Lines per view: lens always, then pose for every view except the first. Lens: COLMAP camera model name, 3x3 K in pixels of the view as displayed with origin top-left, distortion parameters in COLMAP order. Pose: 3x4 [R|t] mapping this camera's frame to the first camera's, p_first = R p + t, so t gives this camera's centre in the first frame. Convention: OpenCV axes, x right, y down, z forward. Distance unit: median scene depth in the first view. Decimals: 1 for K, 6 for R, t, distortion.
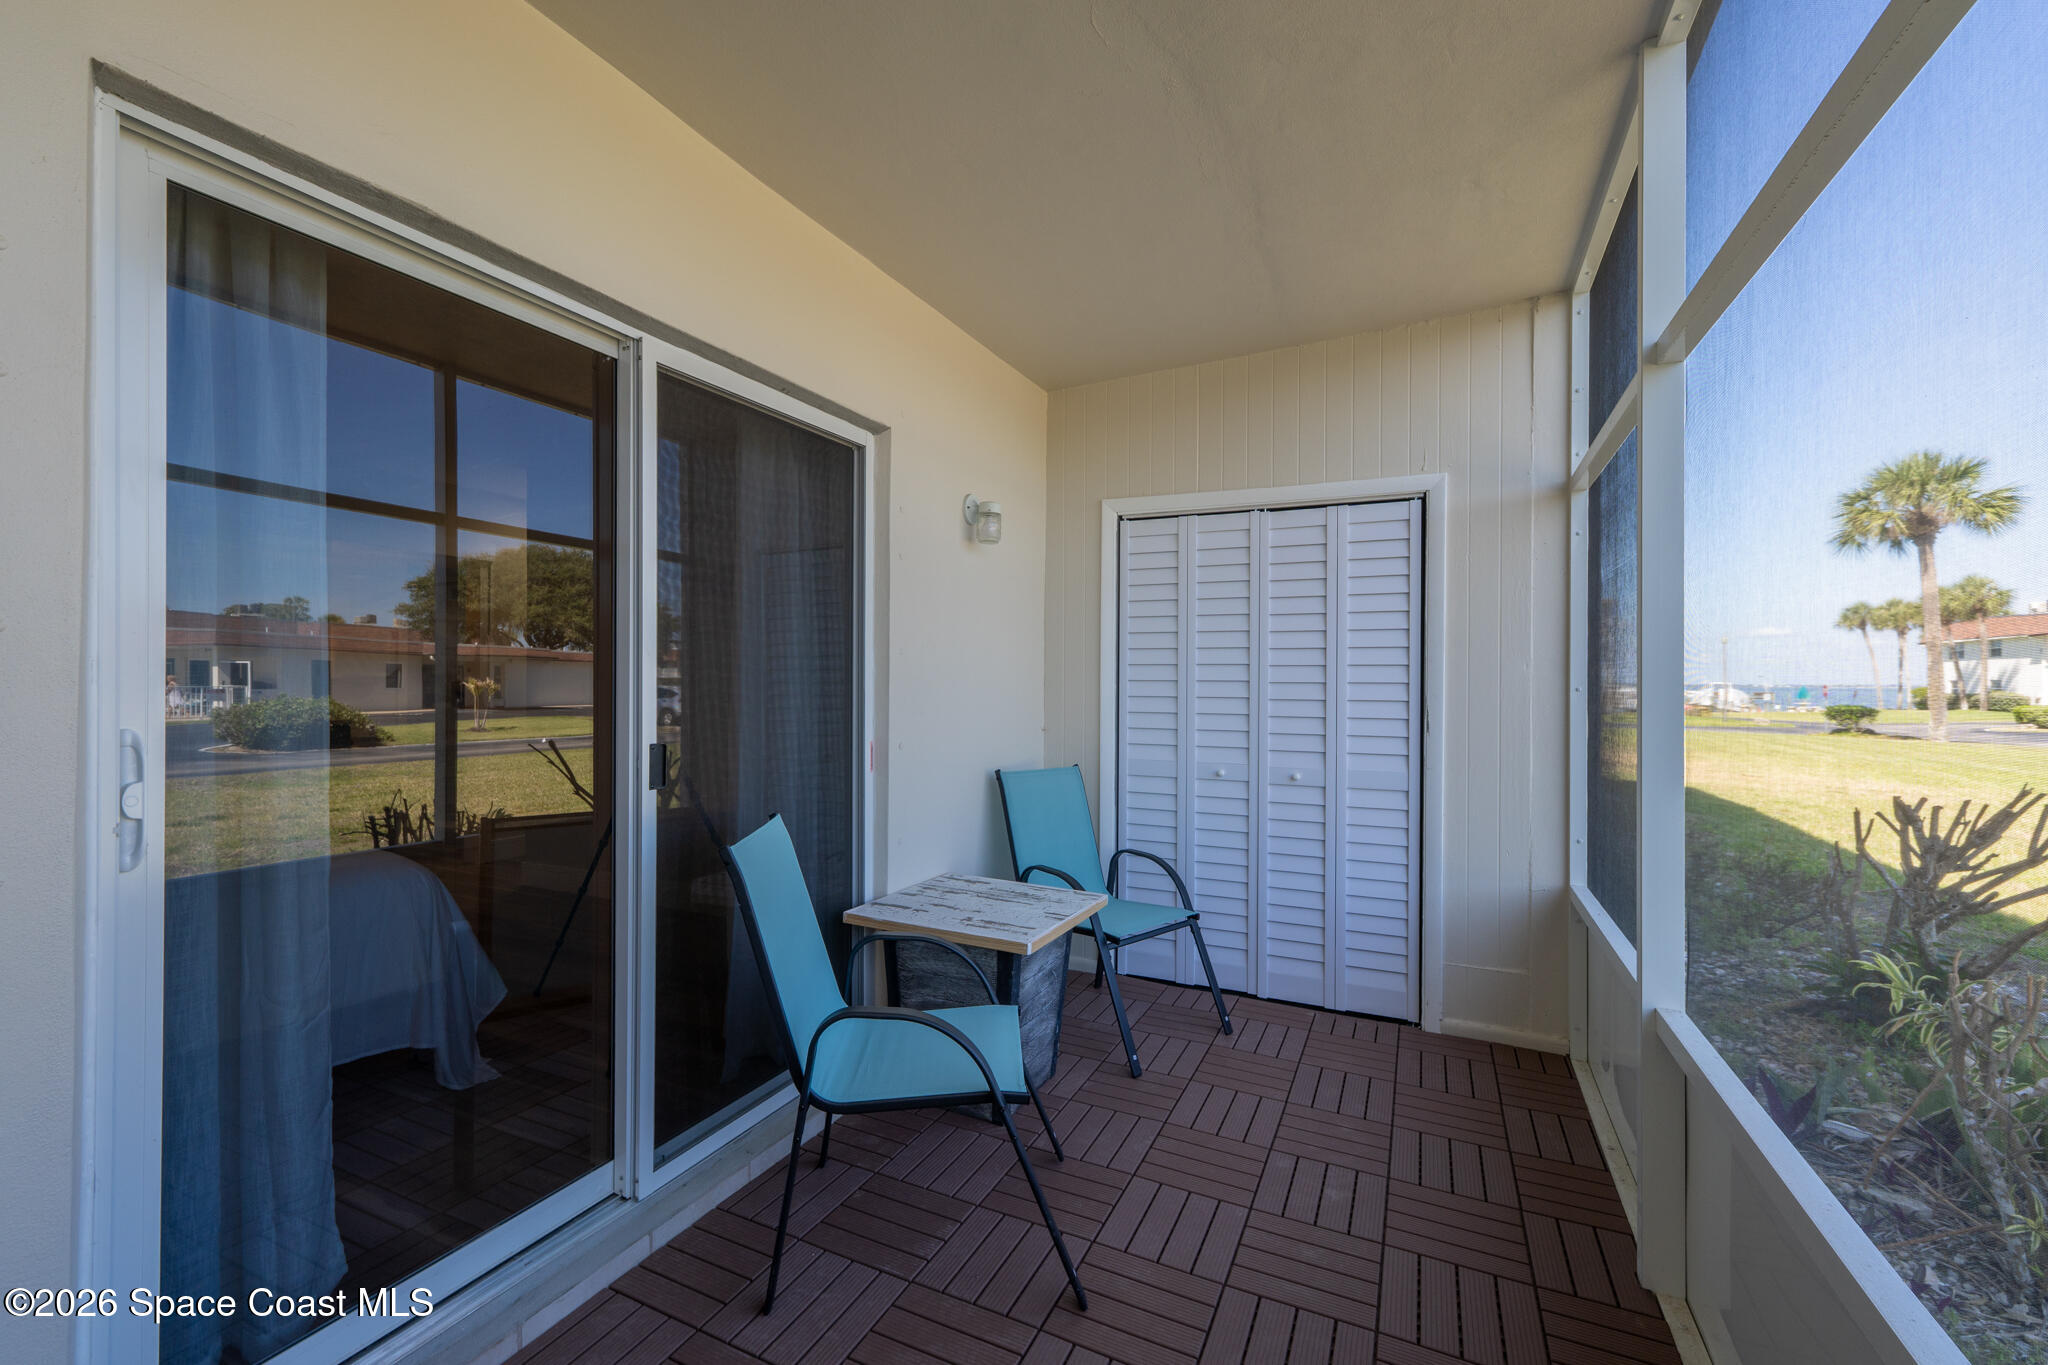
lens RADIAL K [[862.1, 0, 1024.0], [0, 862.1, 682.5], [0, 0, 1]] dist [0.003870, 0.000213]
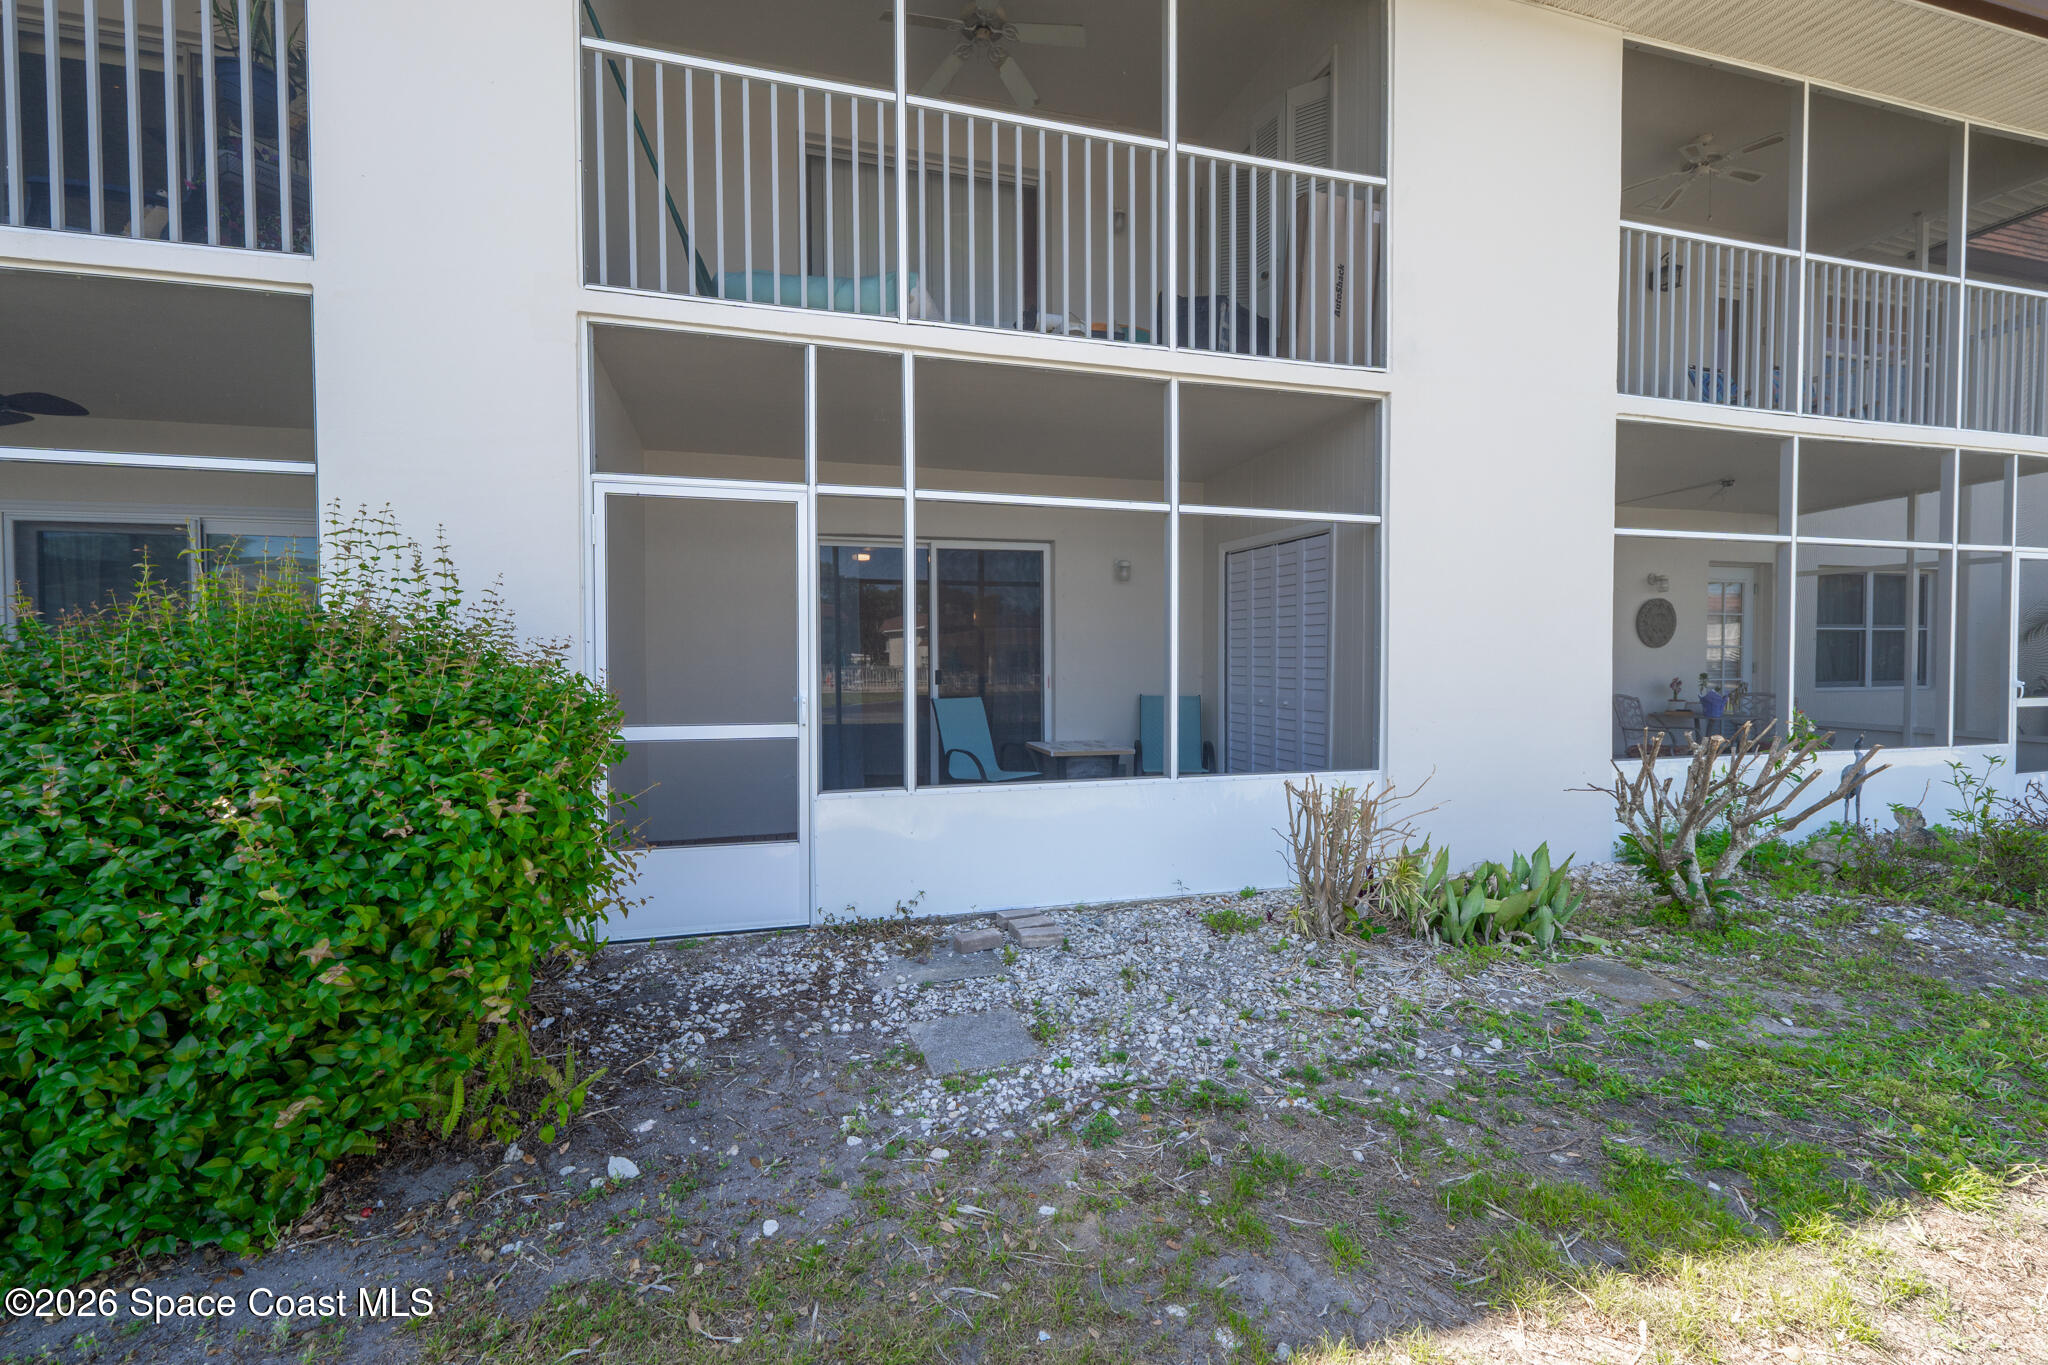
lens RADIAL K [[862.1, 0, 1024.0], [0, 862.1, 682.5], [0, 0, 1]] dist [0.003870, 0.000213]
pose [[0.652524, 0.013485, -0.757648, 1.340995], [0.006800, 0.999697, 0.023650, 0.026282], [0.757738, -0.020584, 0.652235, -0.502060]]
